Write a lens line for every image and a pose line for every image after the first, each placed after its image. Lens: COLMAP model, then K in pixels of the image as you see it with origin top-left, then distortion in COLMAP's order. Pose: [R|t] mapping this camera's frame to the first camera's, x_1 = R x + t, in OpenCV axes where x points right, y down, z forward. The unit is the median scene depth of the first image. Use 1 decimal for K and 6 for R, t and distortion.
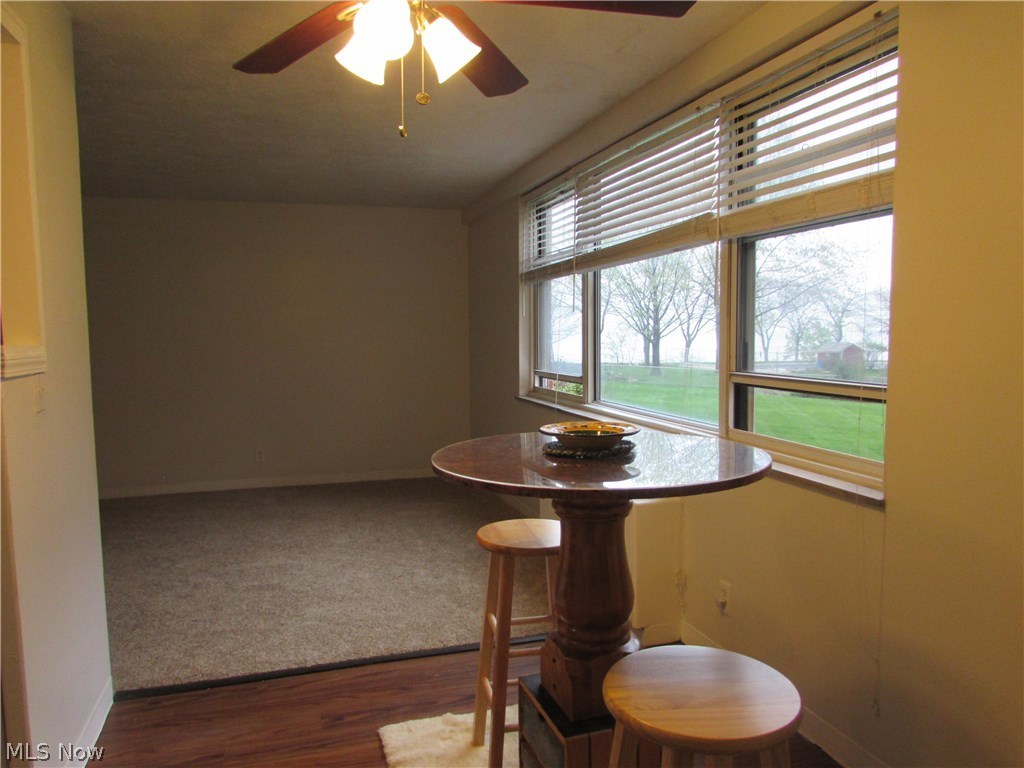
lens RADIAL K [[707.2, 0, 516.0], [0, 707.2, 393.0], [0, 0, 1]] dist [-0.016937, 0.002361]
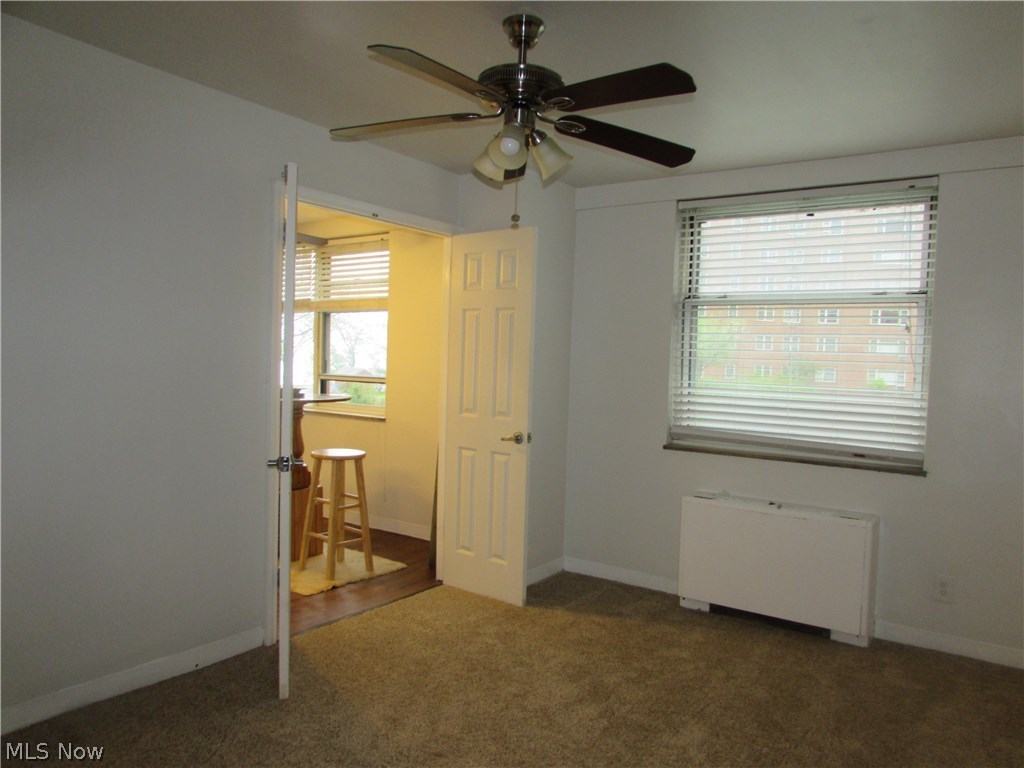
lens RADIAL K [[707.2, 0, 516.0], [0, 707.2, 393.0], [0, 0, 1]] dist [-0.016937, 0.002361]
pose [[0.791299, 0.005524, 0.611404, -0.543283], [0.014817, 0.999492, -0.028207, 0.100216], [-0.611250, 0.031380, 0.790815, -1.070359]]
